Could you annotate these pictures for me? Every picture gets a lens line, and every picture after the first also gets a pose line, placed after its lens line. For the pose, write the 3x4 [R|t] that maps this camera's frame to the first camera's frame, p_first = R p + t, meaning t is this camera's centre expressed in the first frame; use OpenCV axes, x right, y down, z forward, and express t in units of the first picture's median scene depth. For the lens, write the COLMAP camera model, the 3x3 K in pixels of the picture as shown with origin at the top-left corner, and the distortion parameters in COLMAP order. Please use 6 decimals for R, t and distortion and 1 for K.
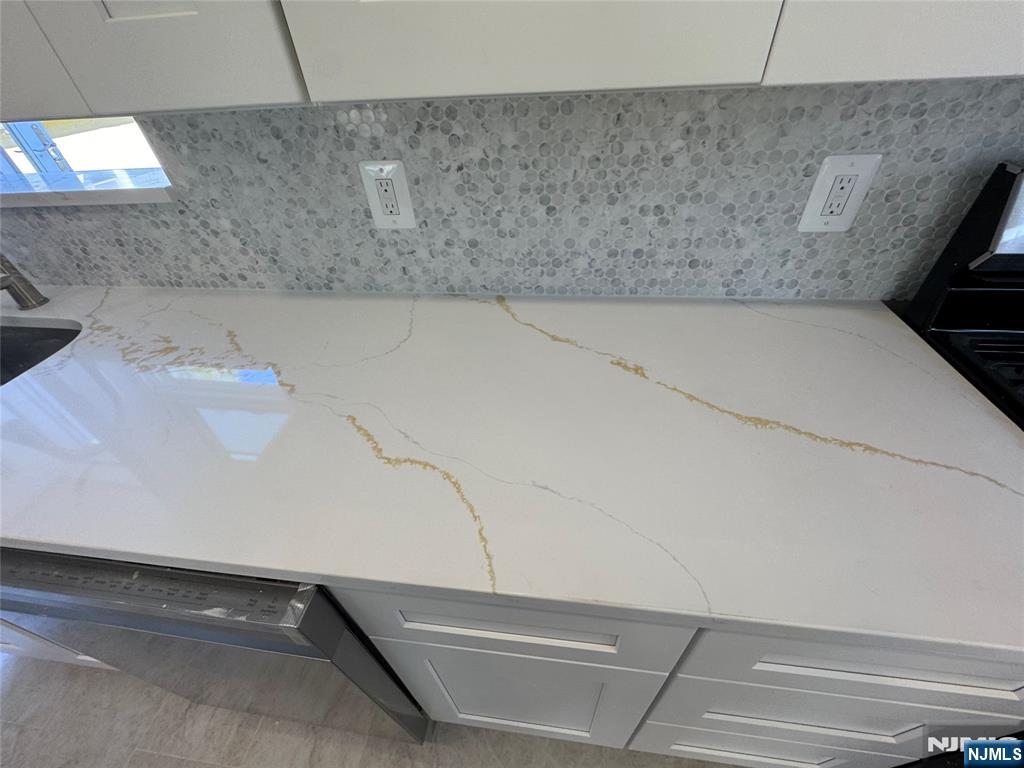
lens RADIAL K [[407.8, 0, 512.0], [0, 407.8, 384.0], [0, 0, 1]] dist [-0.006335, -0.000062]
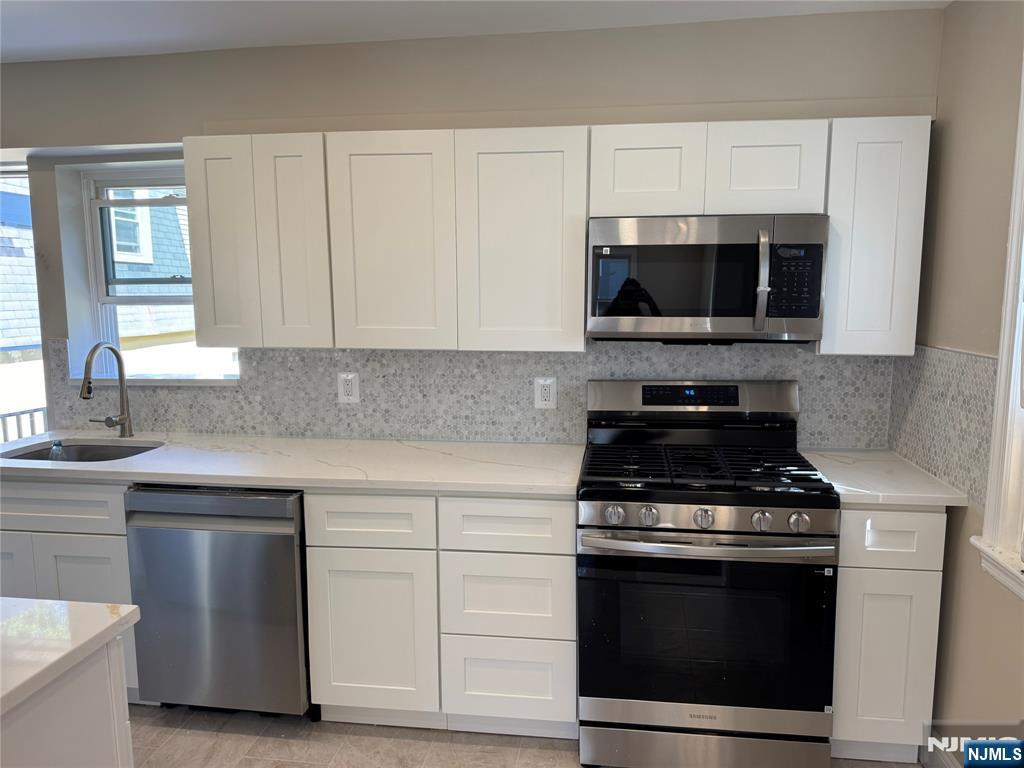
lens RADIAL K [[732.4, 0, 512.0], [0, 732.4, 384.0], [0, 0, 1]] dist [0.001620, -0.003569]
pose [[0.998700, 0.050914, -0.002364, 0.545248], [-0.044014, 0.838110, -0.543723, 1.540996], [-0.025701, 0.543121, 0.839261, -2.195621]]
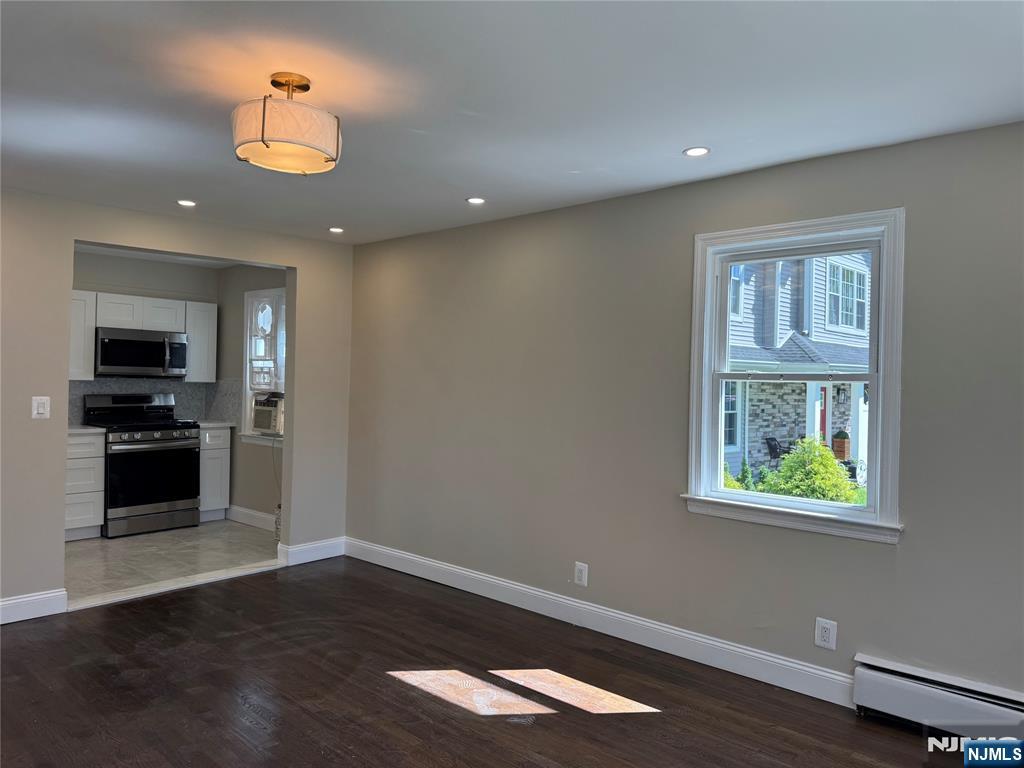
lens RADIAL K [[732.4, 0, 512.0], [0, 732.4, 384.0], [0, 0, 1]] dist [0.001620, -0.003569]
pose [[0.568375, 0.063275, 0.820333, -3.436294], [0.492010, 0.772989, -0.400517, 5.444598], [-0.659451, 0.631256, 0.408215, -6.133150]]
